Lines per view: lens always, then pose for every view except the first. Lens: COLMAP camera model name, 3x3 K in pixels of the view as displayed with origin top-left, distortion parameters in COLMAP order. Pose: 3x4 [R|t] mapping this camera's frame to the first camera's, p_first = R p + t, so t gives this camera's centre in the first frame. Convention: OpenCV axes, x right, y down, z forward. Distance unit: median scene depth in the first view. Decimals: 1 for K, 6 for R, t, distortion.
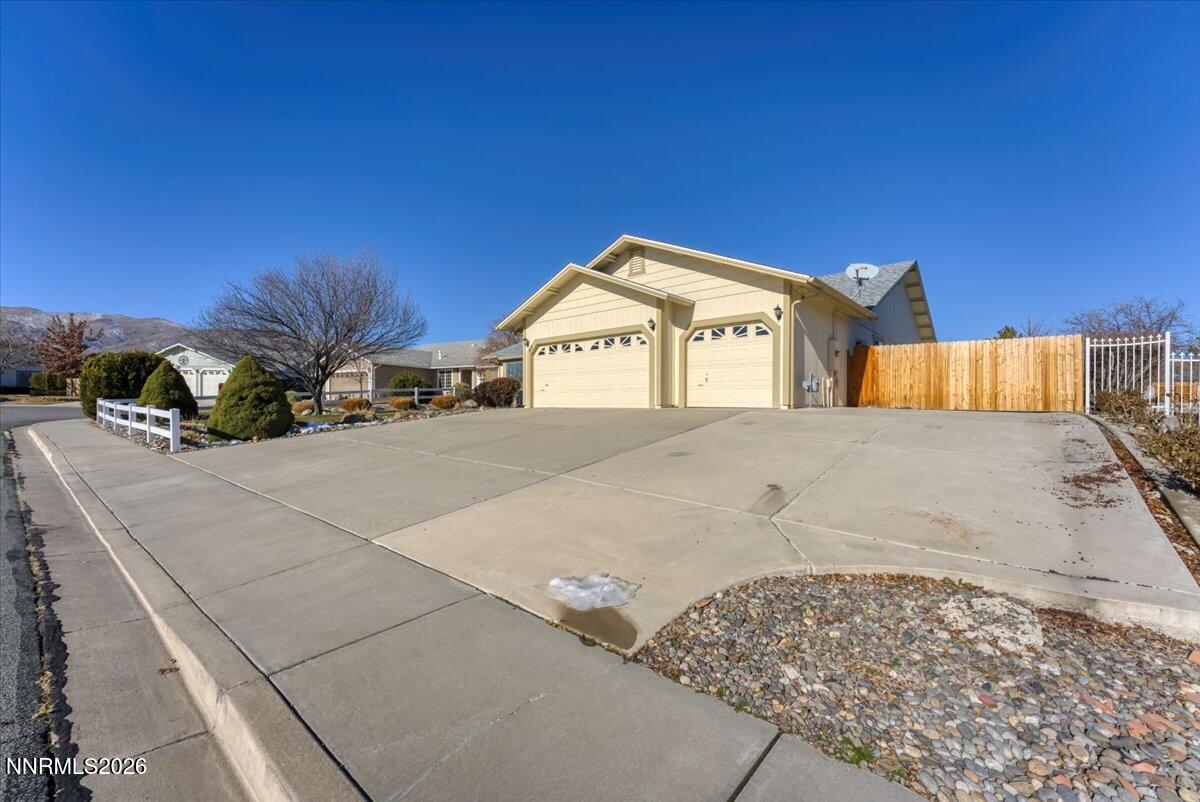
lens RADIAL K [[486.5, 0, 596.4], [0, 486.5, 404.7], [0, 0, 1]] dist [-0.003203, -0.000165]
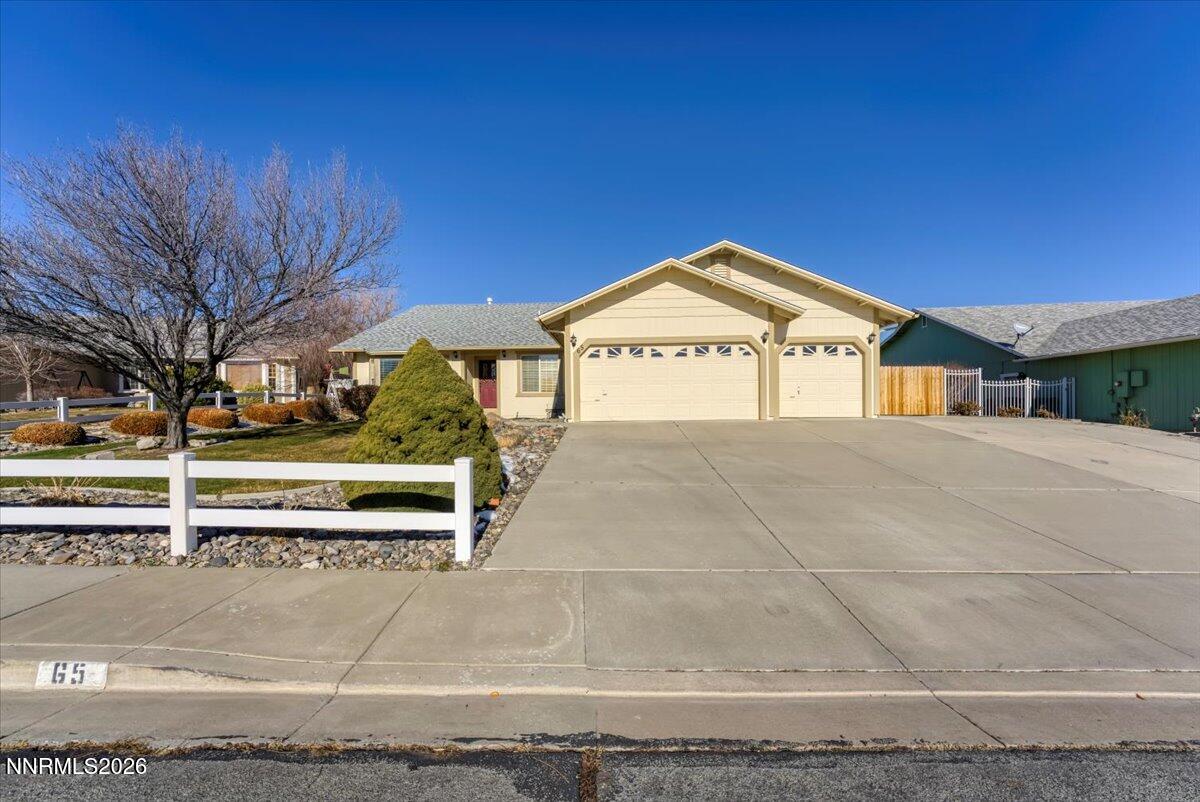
lens RADIAL K [[486.5, 0, 596.4], [0, 486.5, 404.7], [0, 0, 1]] dist [-0.003203, -0.000165]
pose [[0.767354, -0.008335, 0.641169, -0.803317], [0.009915, 0.999950, 0.001132, -0.028609], [-0.641147, 0.005489, 0.767398, 0.449337]]
